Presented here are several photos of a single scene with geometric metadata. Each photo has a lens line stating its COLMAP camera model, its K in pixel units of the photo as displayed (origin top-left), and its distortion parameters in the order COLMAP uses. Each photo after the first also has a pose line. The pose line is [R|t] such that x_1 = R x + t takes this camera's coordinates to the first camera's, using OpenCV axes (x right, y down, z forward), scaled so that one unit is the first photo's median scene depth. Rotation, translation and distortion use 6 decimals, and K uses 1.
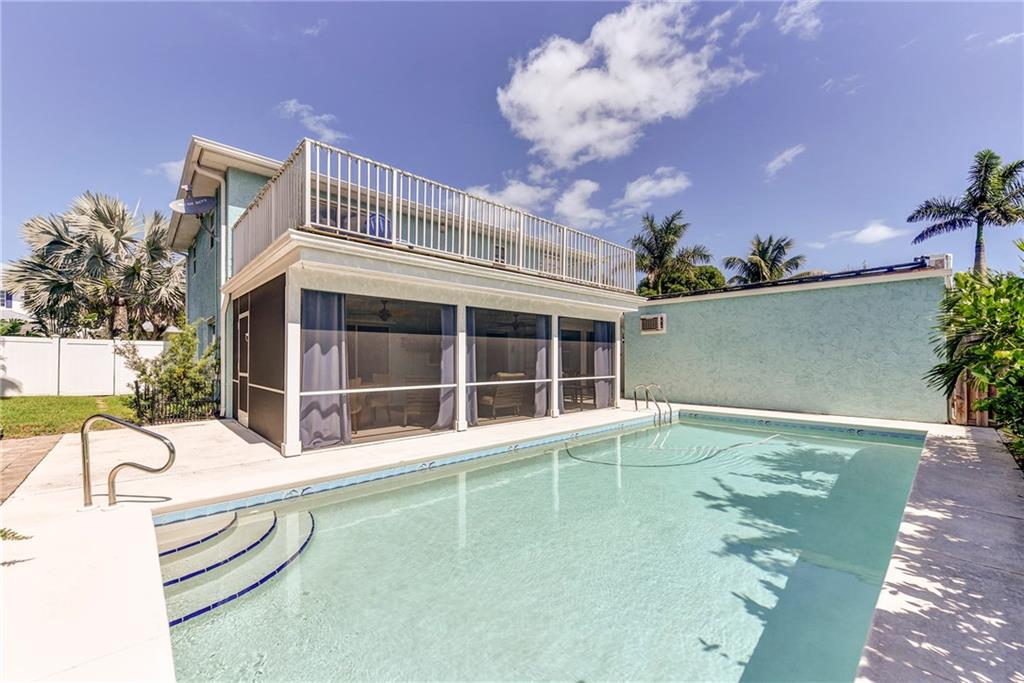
lens RADIAL K [[406.2, 0, 512.8], [0, 406.2, 351.1], [0, 0, 1]] dist [0.000478, 0.000018]
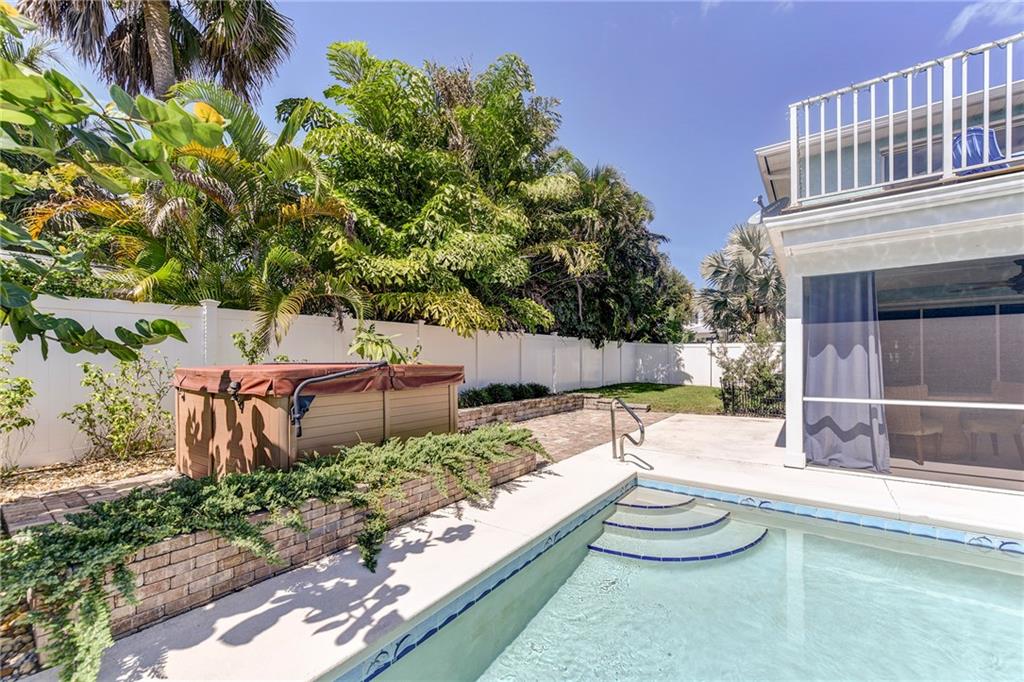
lens RADIAL K [[415.2, 0, 509.0], [0, 415.2, 360.8], [0, 0, 1]] dist [-0.000739, -0.000099]
pose [[0.181027, 0.000107, -0.983478, 0.216366], [0.025026, 0.999676, 0.004715, 0.003119], [0.983160, -0.025466, 0.180965, 0.200128]]
